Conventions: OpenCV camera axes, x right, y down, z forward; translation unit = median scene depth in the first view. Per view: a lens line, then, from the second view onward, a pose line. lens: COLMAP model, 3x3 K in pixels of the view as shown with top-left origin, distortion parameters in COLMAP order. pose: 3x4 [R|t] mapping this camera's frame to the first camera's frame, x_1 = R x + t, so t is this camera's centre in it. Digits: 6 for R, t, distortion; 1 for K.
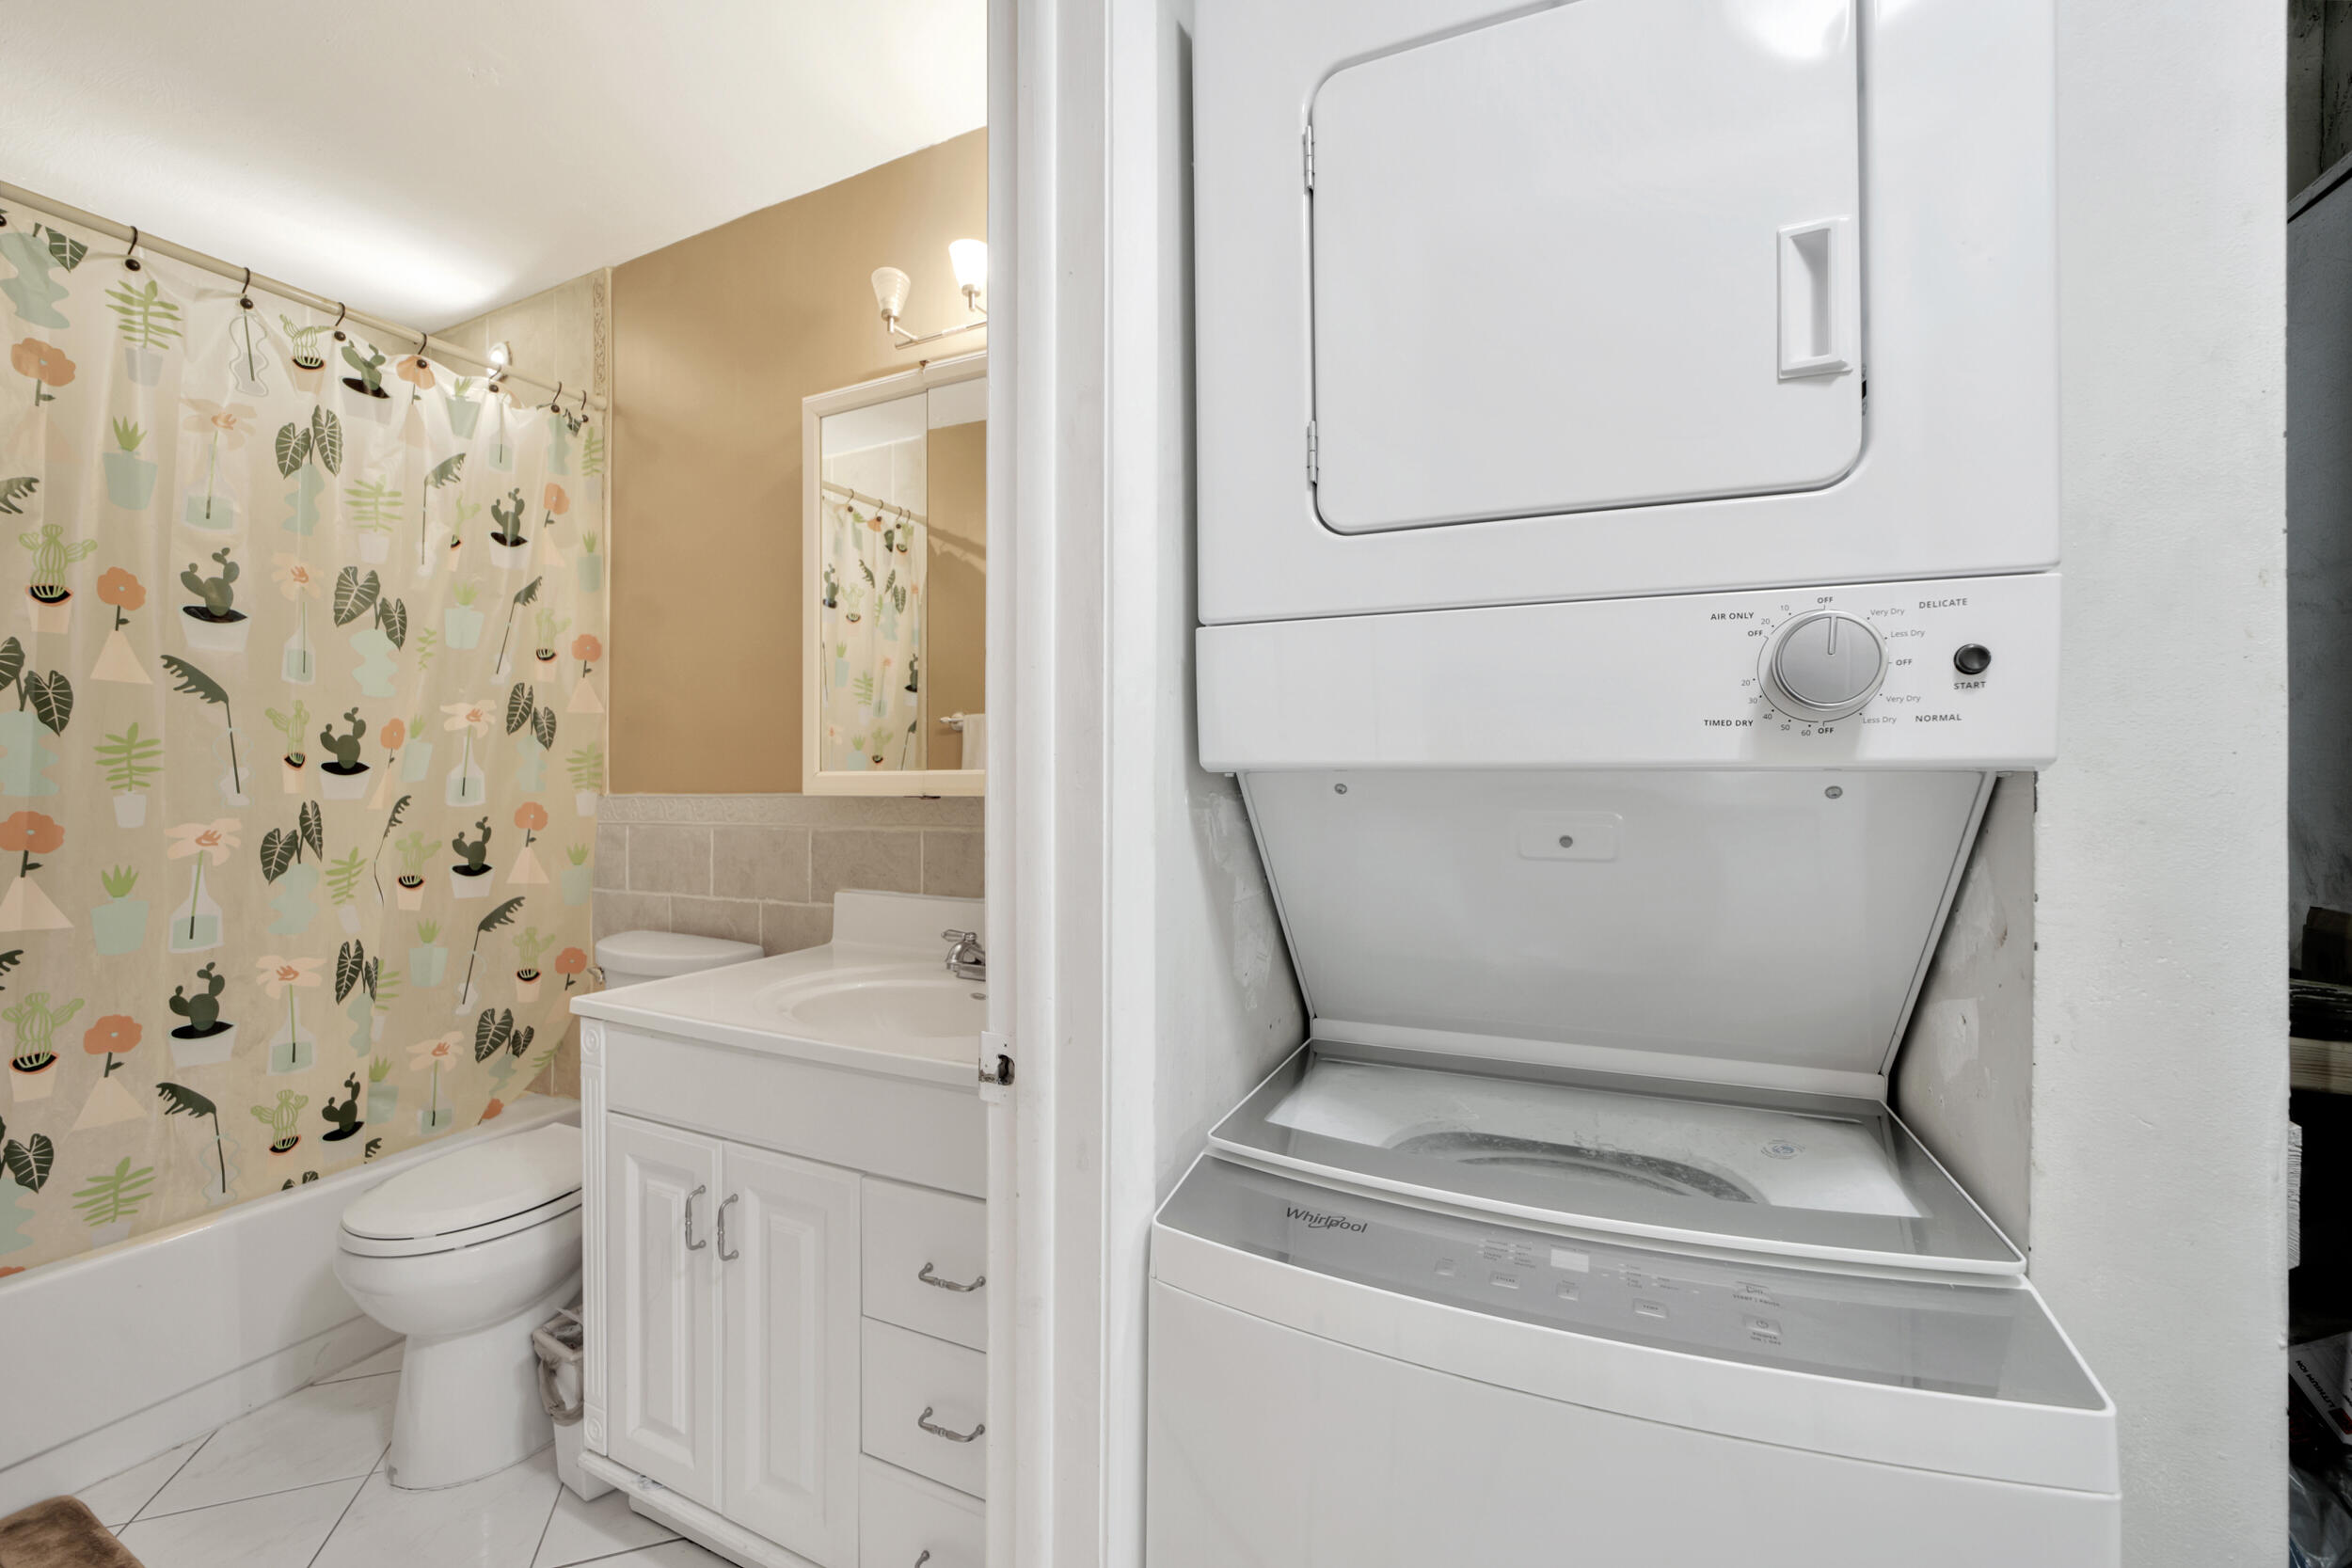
lens RADIAL K [[918.4, 0, 1133.7], [0, 918.4, 772.7], [0, 0, 1]] dist [-0.028506, 0.007395]
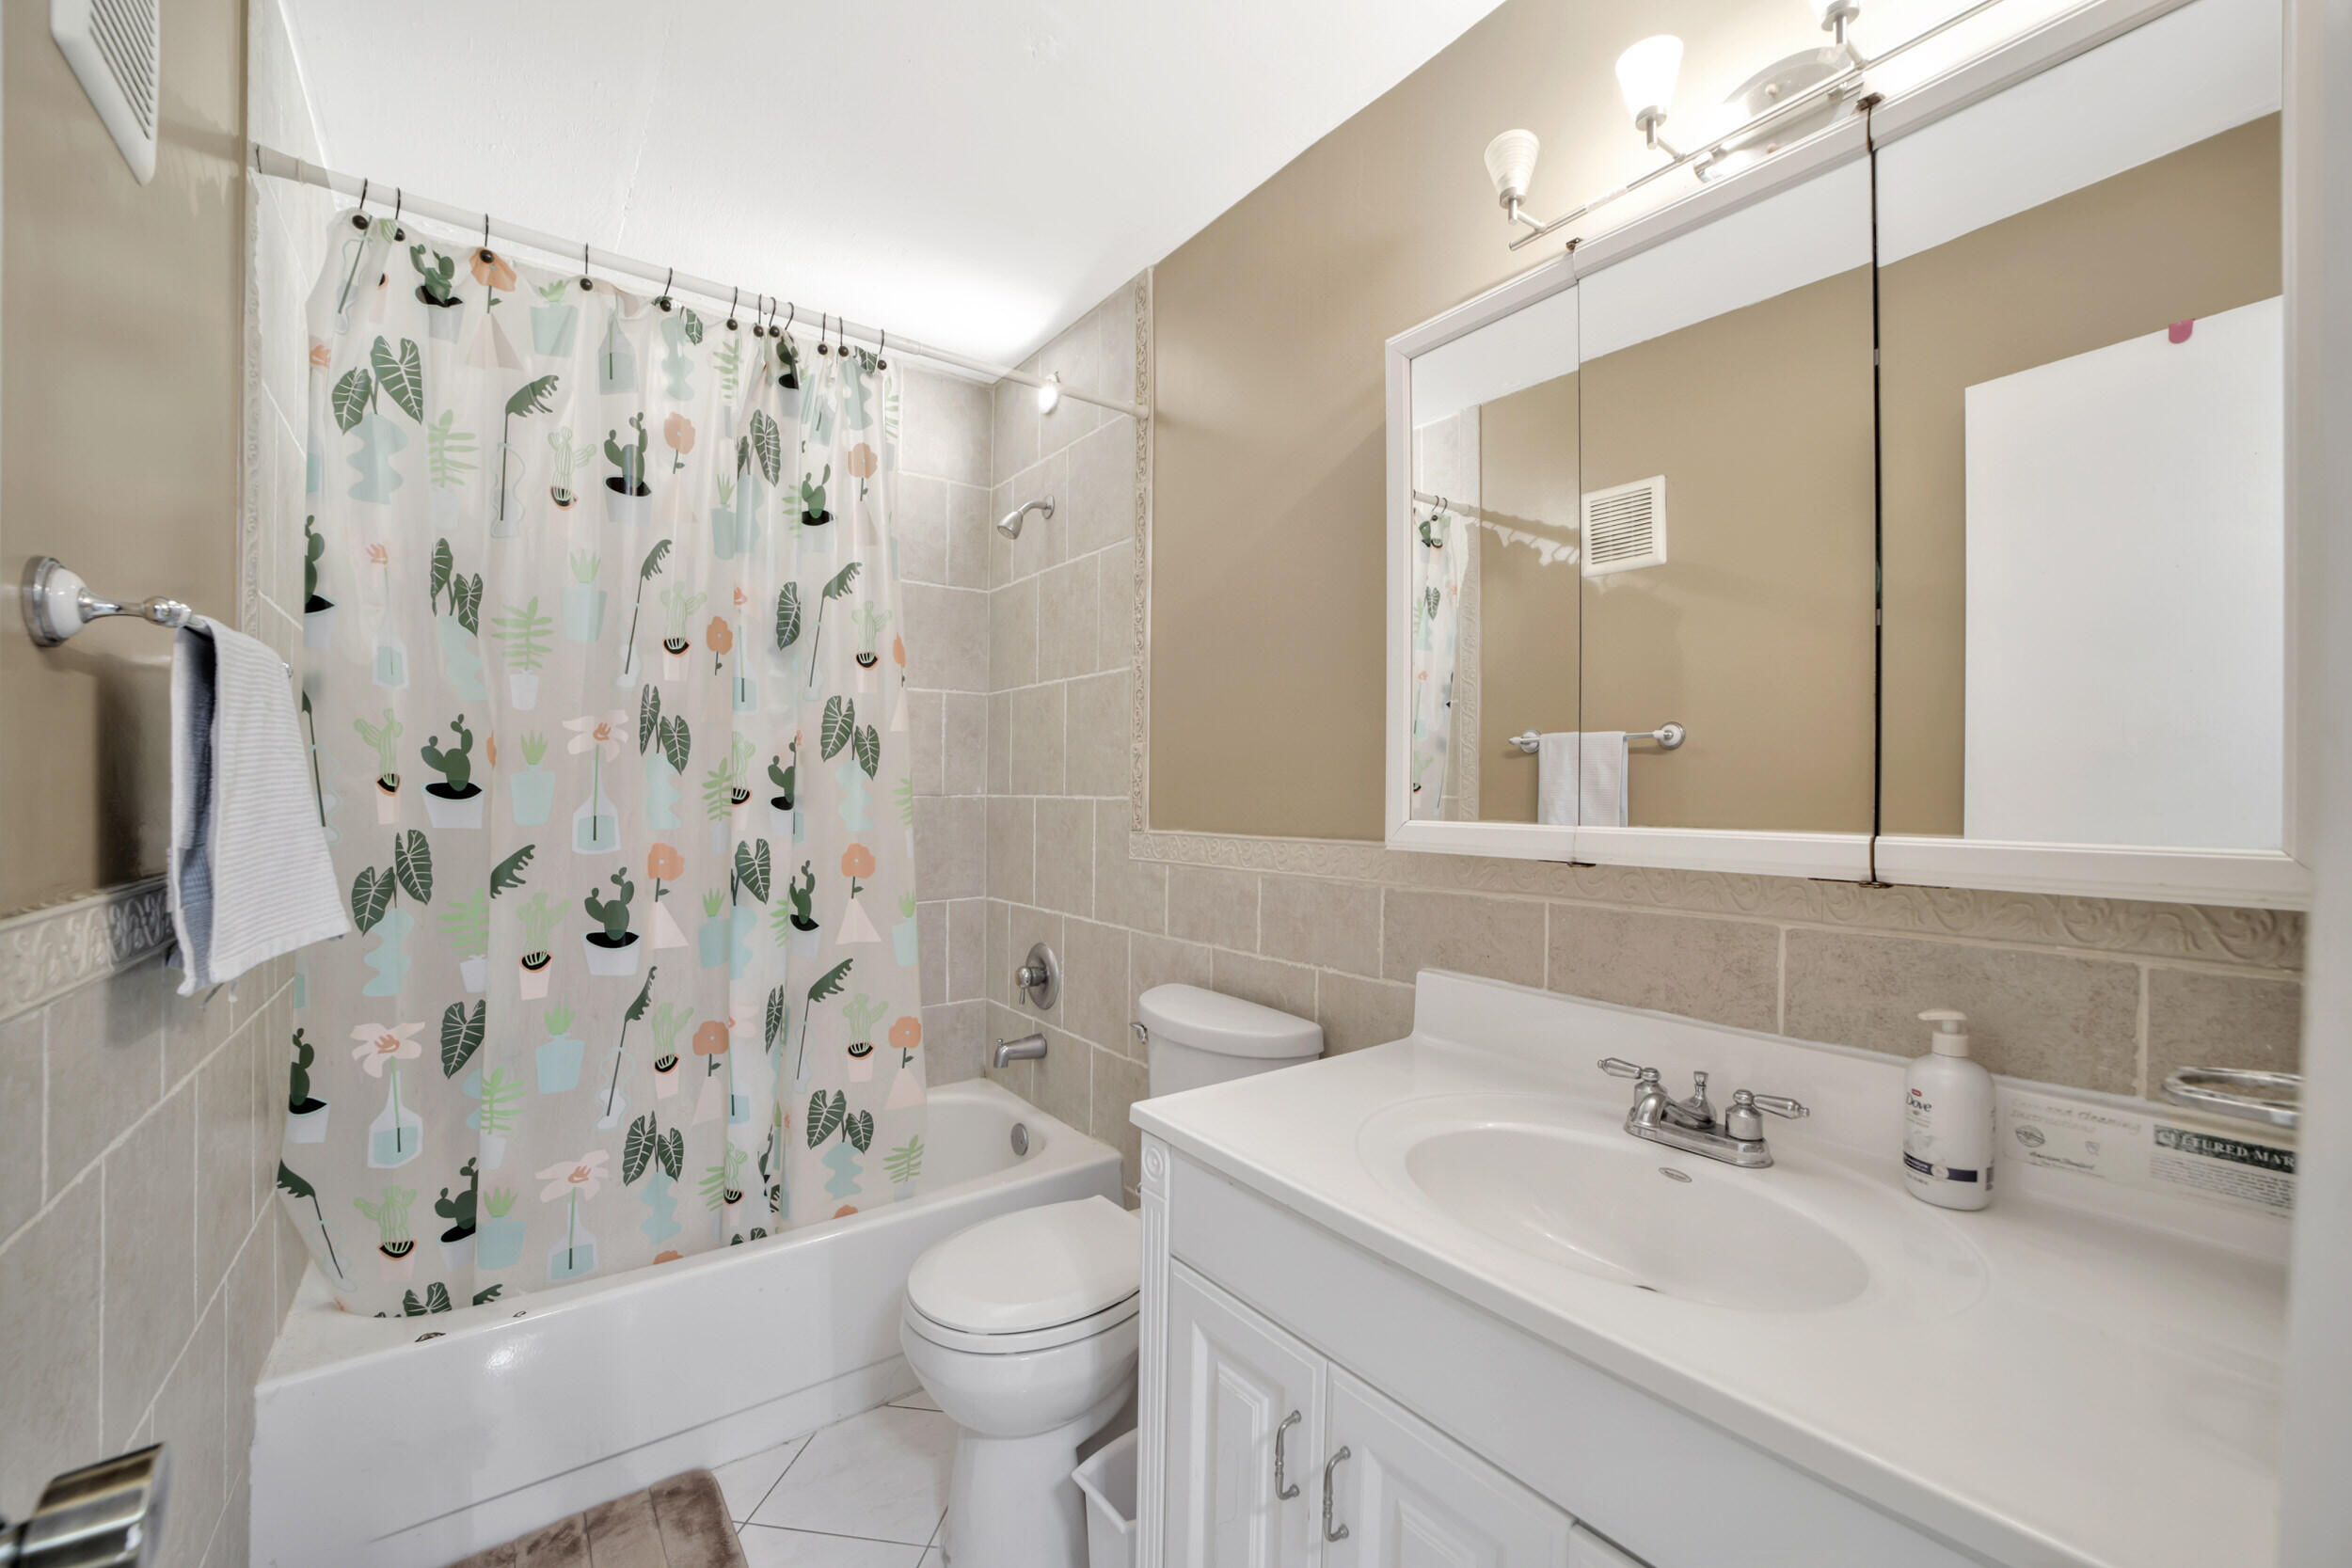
lens RADIAL K [[918.4, 0, 1177.5], [0, 918.4, 787.8], [0, 0, 1]] dist [-0.028506, 0.007395]
pose [[0.897793, 0.012016, -0.440254, -0.177610], [-0.011901, 0.999925, 0.003022, -0.026643], [0.440257, 0.002526, 0.897868, 0.223225]]
